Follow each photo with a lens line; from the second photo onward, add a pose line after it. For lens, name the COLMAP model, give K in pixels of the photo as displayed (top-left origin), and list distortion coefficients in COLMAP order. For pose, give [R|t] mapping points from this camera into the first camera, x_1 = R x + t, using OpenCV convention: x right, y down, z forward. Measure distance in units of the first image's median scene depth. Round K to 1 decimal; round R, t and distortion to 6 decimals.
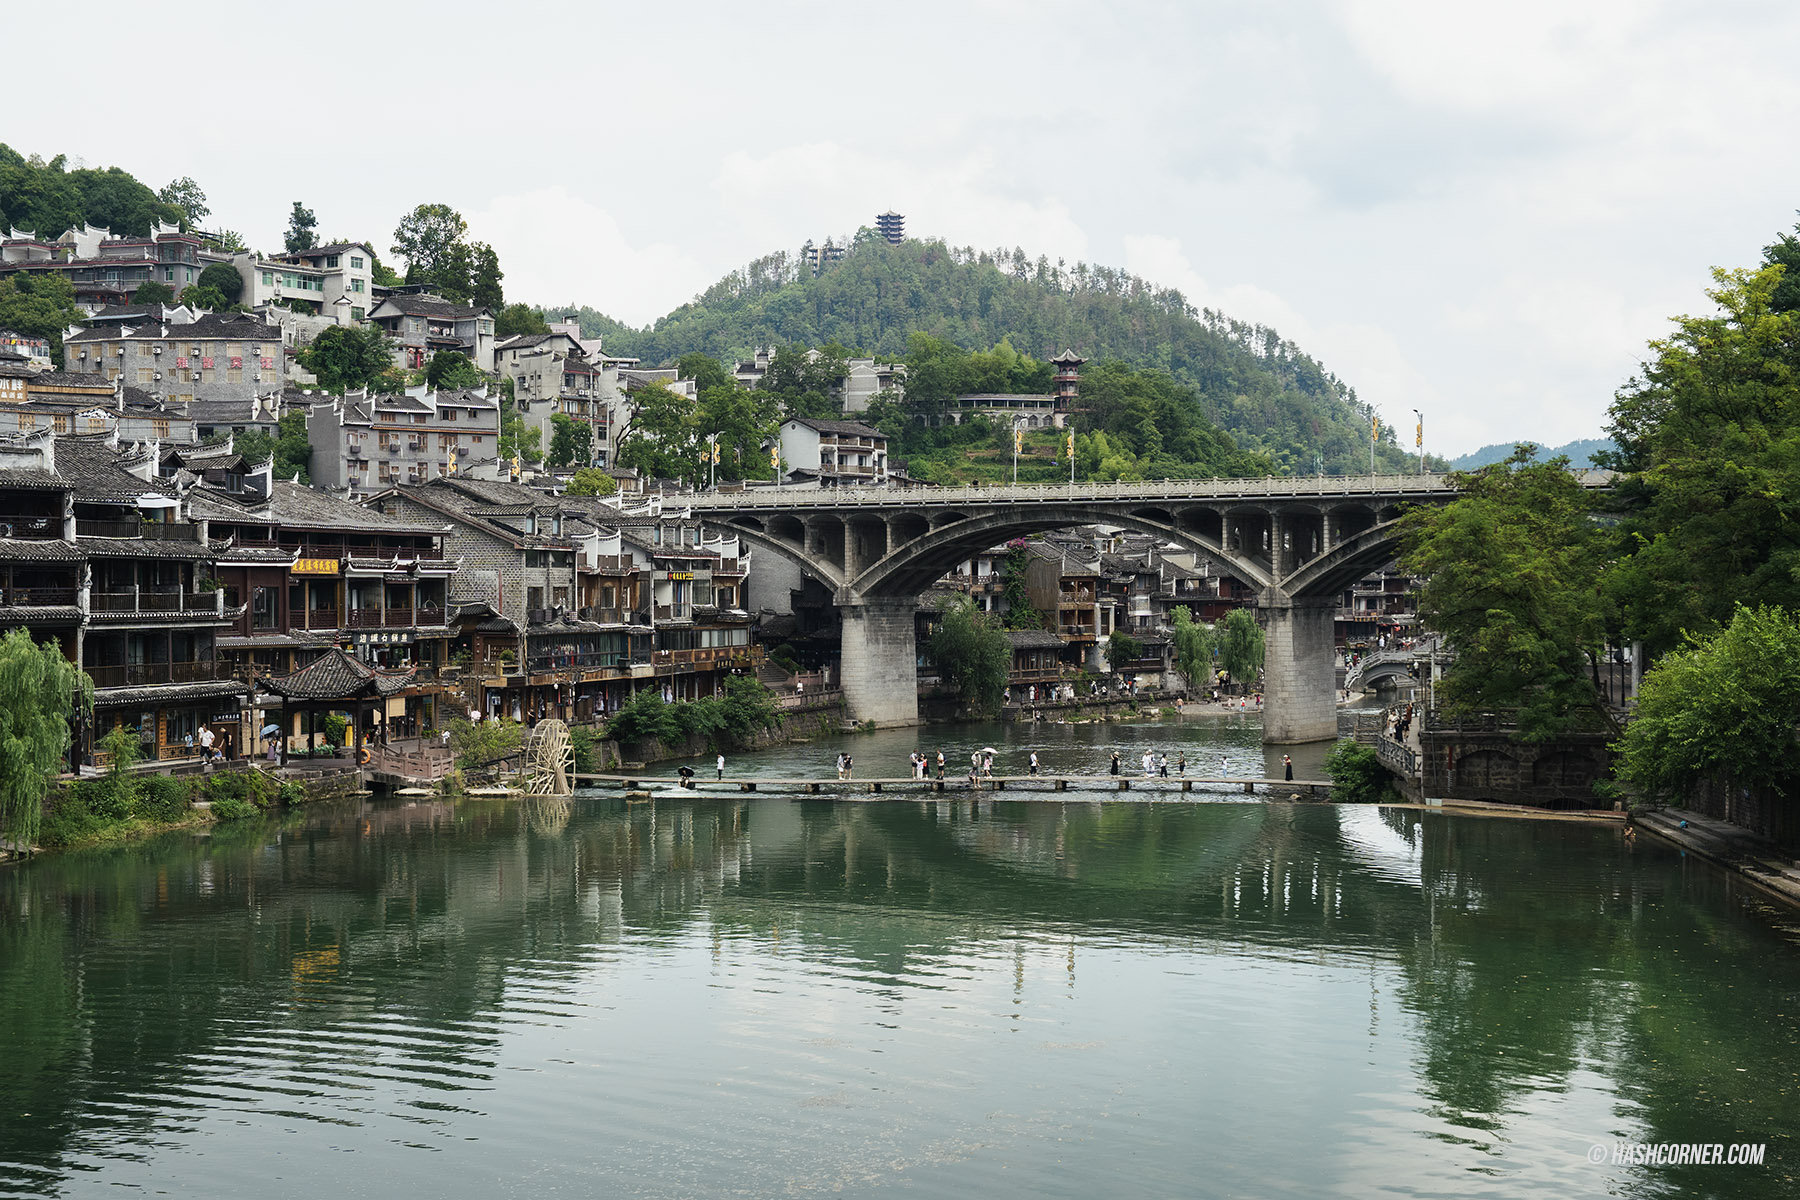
lens RADIAL K [[2578.4, 0, 901.2], [0, 2578.4, 599.9], [0, 0, 1]] dist [-0.025223, 0.000000]
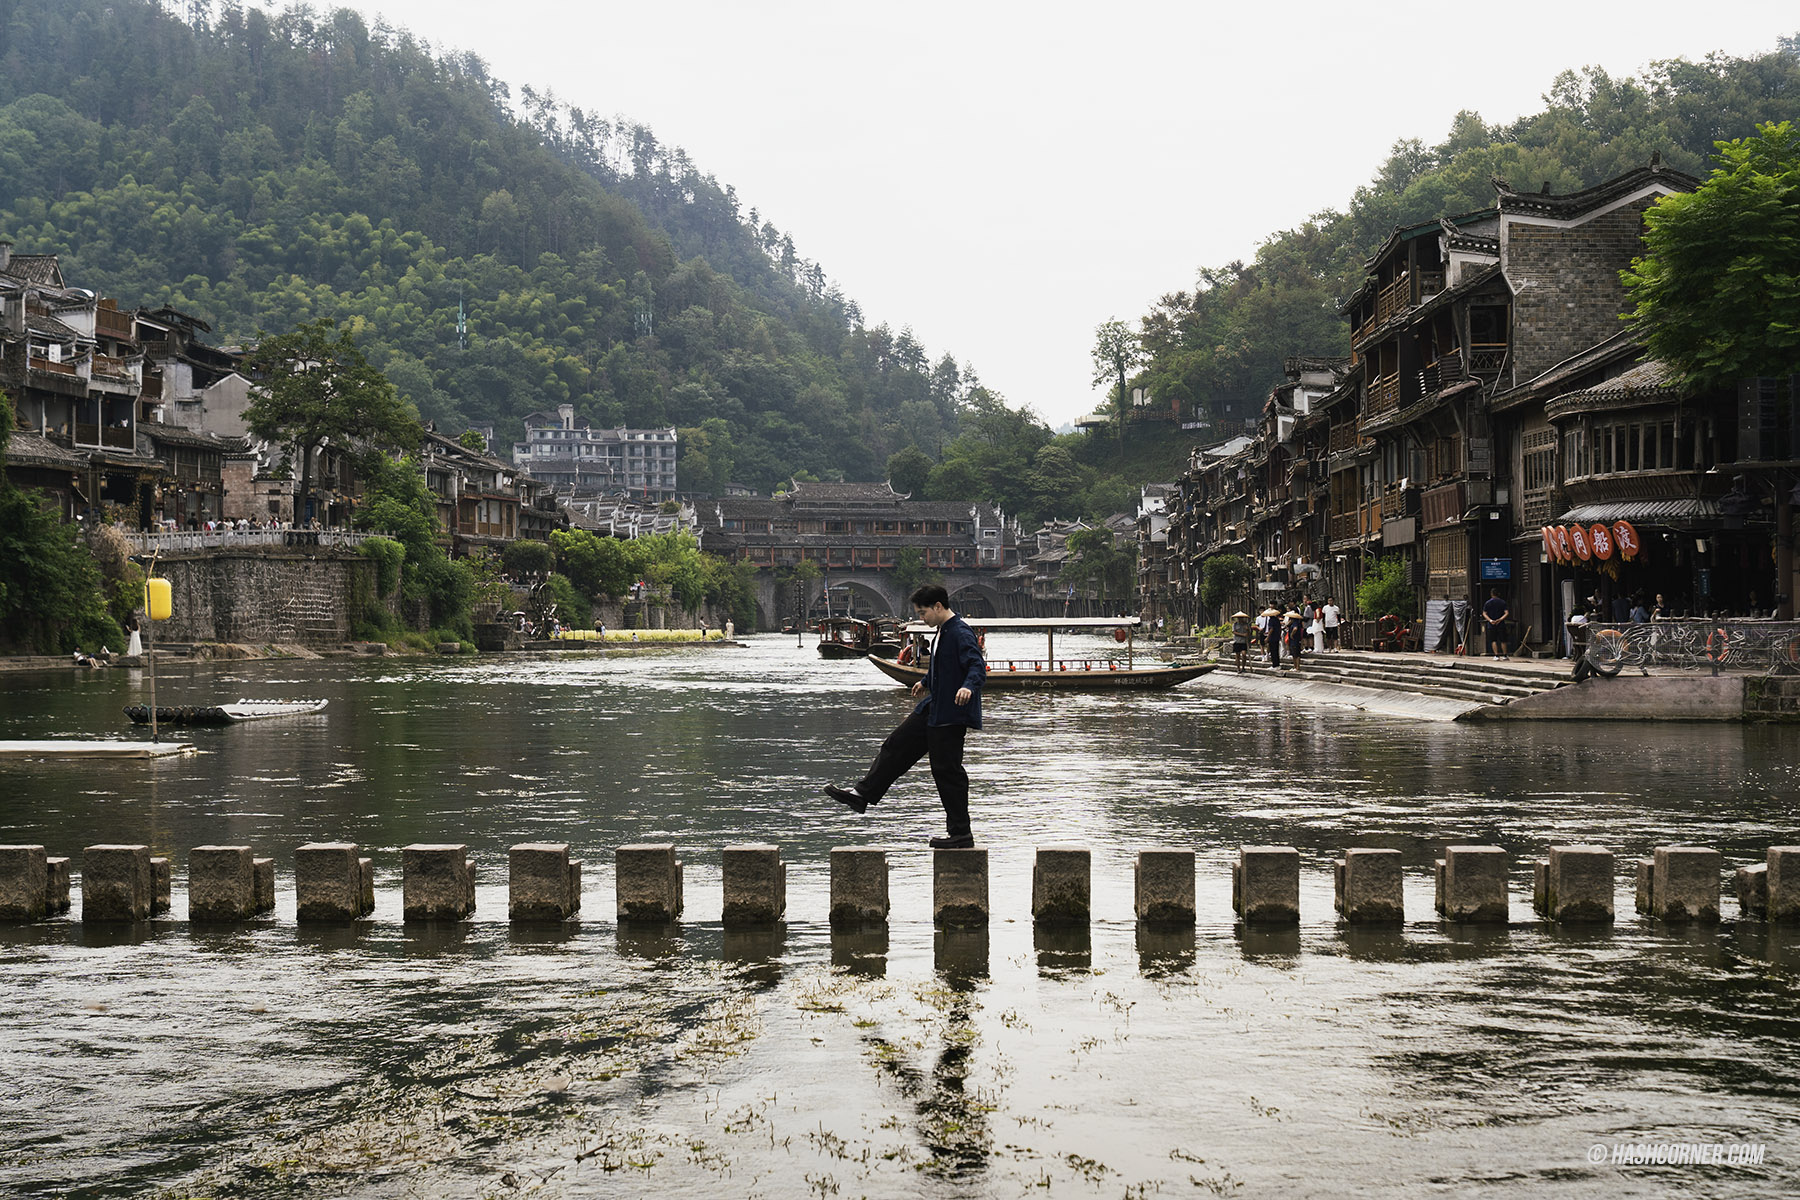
lens RADIAL K [[3104.8, 0, 896.8], [0, 3104.8, 598.8], [0, 0, 1]] dist [0.012993, 0.000000]
pose [[0.989331, 0.001687, 0.145677, 0.099969], [-0.000075, 0.999939, -0.011069, 0.005850], [-0.145687, 0.010940, 0.989270, 0.322268]]
